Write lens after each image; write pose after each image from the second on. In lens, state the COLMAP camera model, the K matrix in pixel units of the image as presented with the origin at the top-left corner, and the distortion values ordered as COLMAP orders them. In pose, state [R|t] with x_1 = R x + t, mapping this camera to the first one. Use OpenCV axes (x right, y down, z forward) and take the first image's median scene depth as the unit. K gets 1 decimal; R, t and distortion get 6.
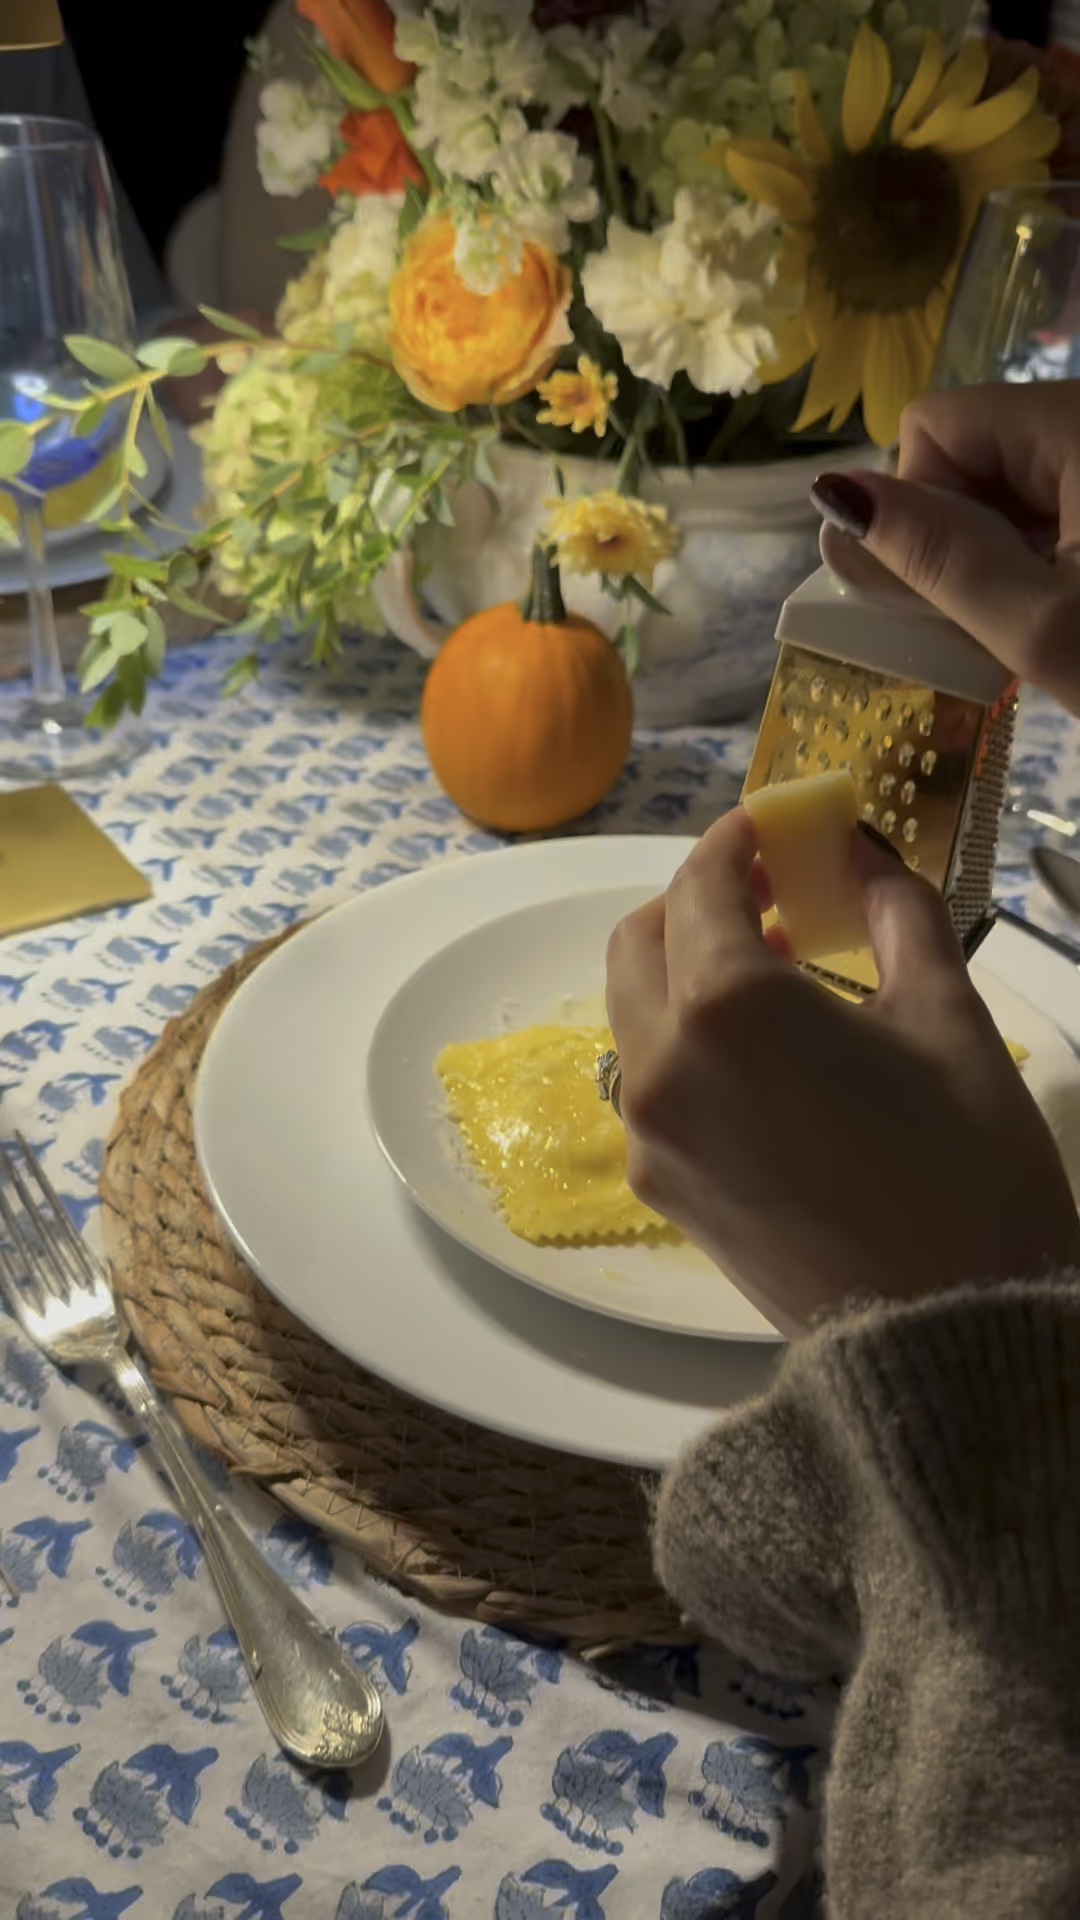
lens RADIAL K [[1538.2, 0, 540.0], [0, 1538.2, 960.0], [0, 0, 1]] dist [0.091578, -0.000096]
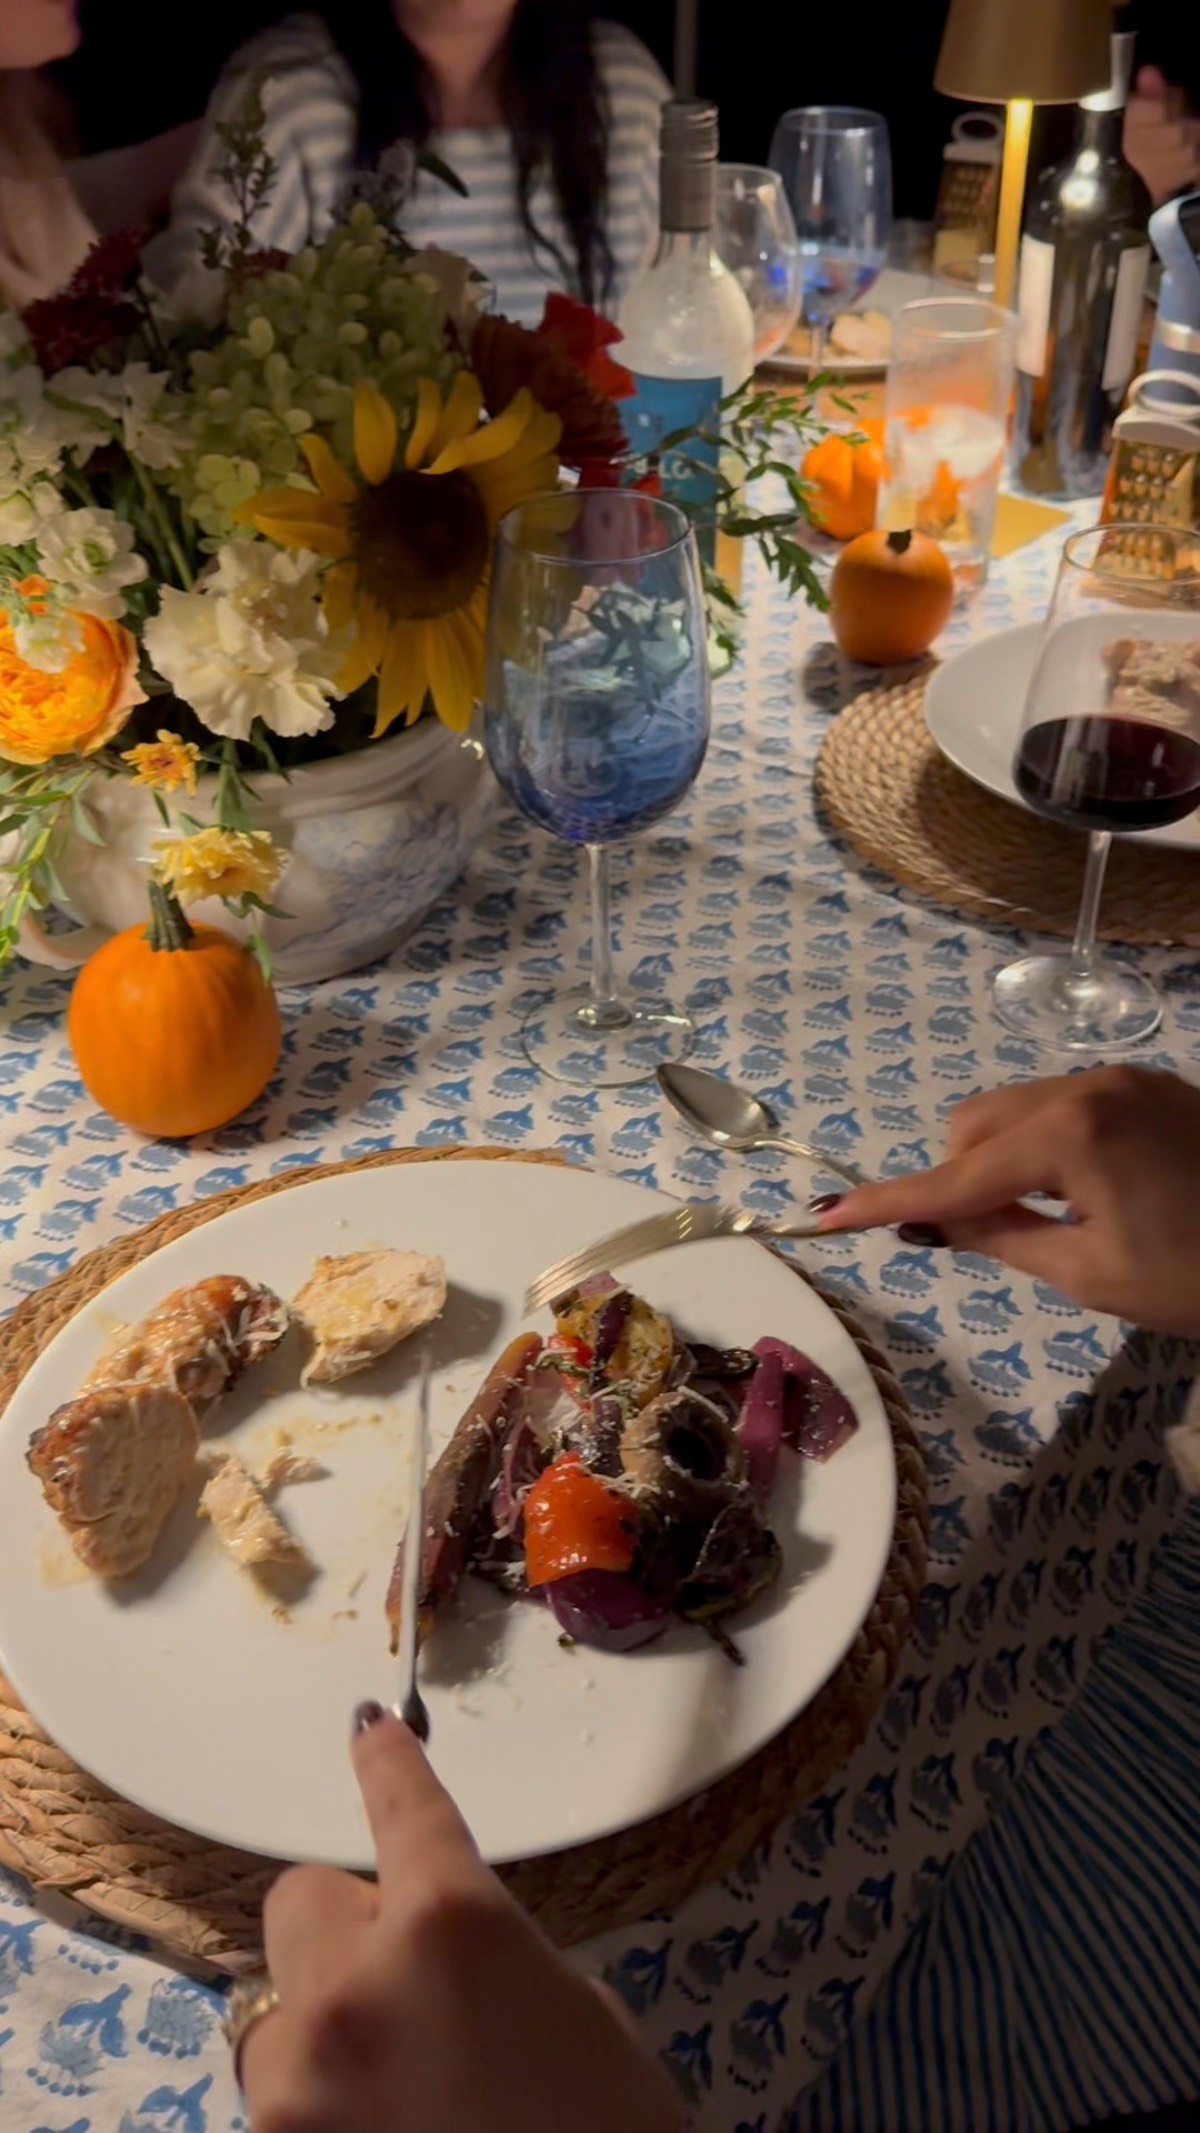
lens RADIAL K [[1708.8, 0, 600.0], [0, 1708.8, 1066.5], [0, 0, 1]] dist [0.091578, -0.000096]
pose [[0.962714, -0.188820, 0.193726, 0.041485], [0.178506, 0.981478, 0.069543, -0.176340], [-0.203268, -0.032369, 0.978588, -0.213625]]
